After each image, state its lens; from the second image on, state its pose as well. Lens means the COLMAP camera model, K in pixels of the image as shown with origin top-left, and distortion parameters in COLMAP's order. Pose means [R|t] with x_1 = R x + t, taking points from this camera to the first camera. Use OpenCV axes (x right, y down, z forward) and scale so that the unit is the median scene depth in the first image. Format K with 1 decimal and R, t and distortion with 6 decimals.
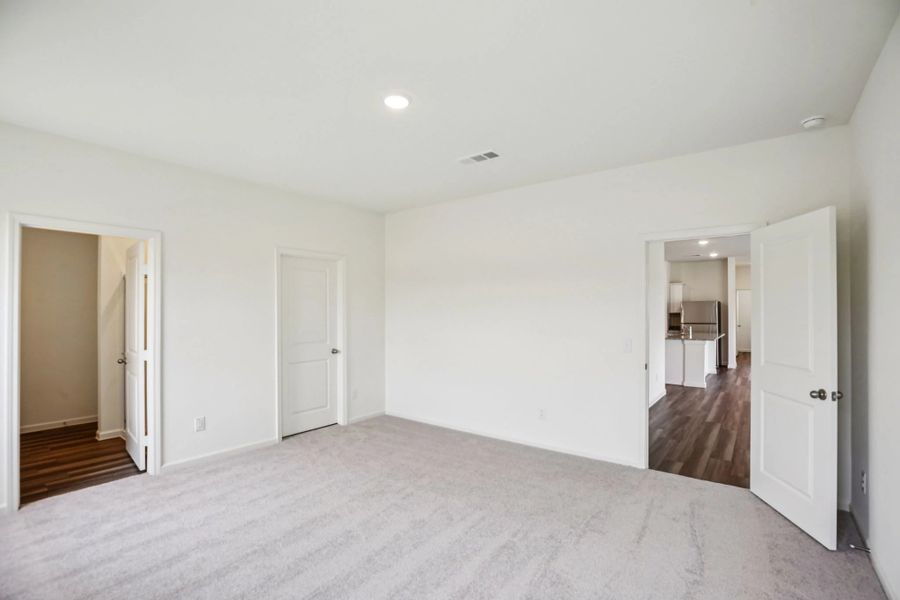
lens RADIAL K [[413.6, 0, 450.5], [0, 413.6, 310.1], [0, 0, 1]] dist [-0.018765, 0.000020]
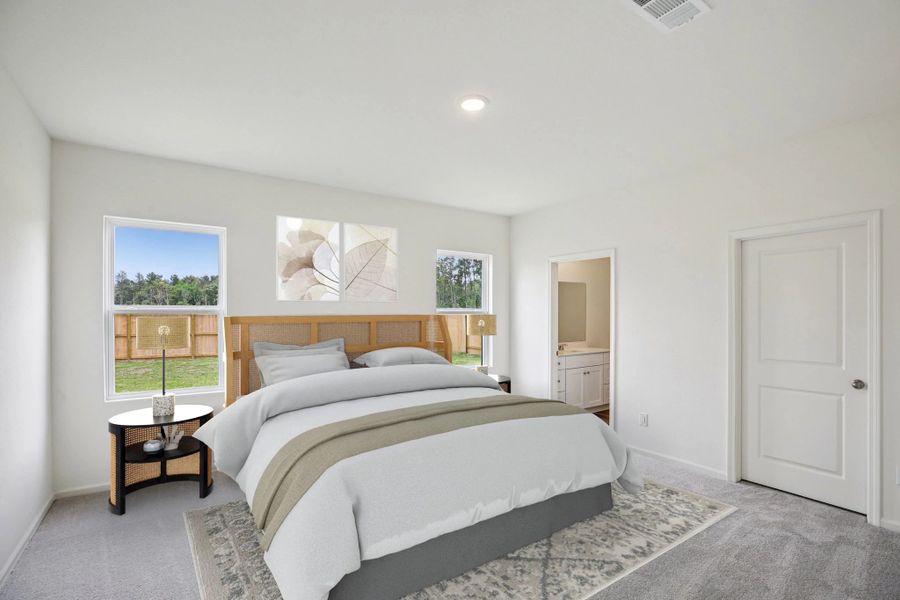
lens RADIAL K [[413.6, 0, 450.5], [0, 413.6, 310.1], [0, 0, 1]] dist [-0.018765, 0.000020]
pose [[-0.310296, 0.000282, -0.950640, 0.432615], [0.006866, 0.999975, -0.001944, -0.005537], [0.950615, -0.007131, -0.310290, 0.652540]]
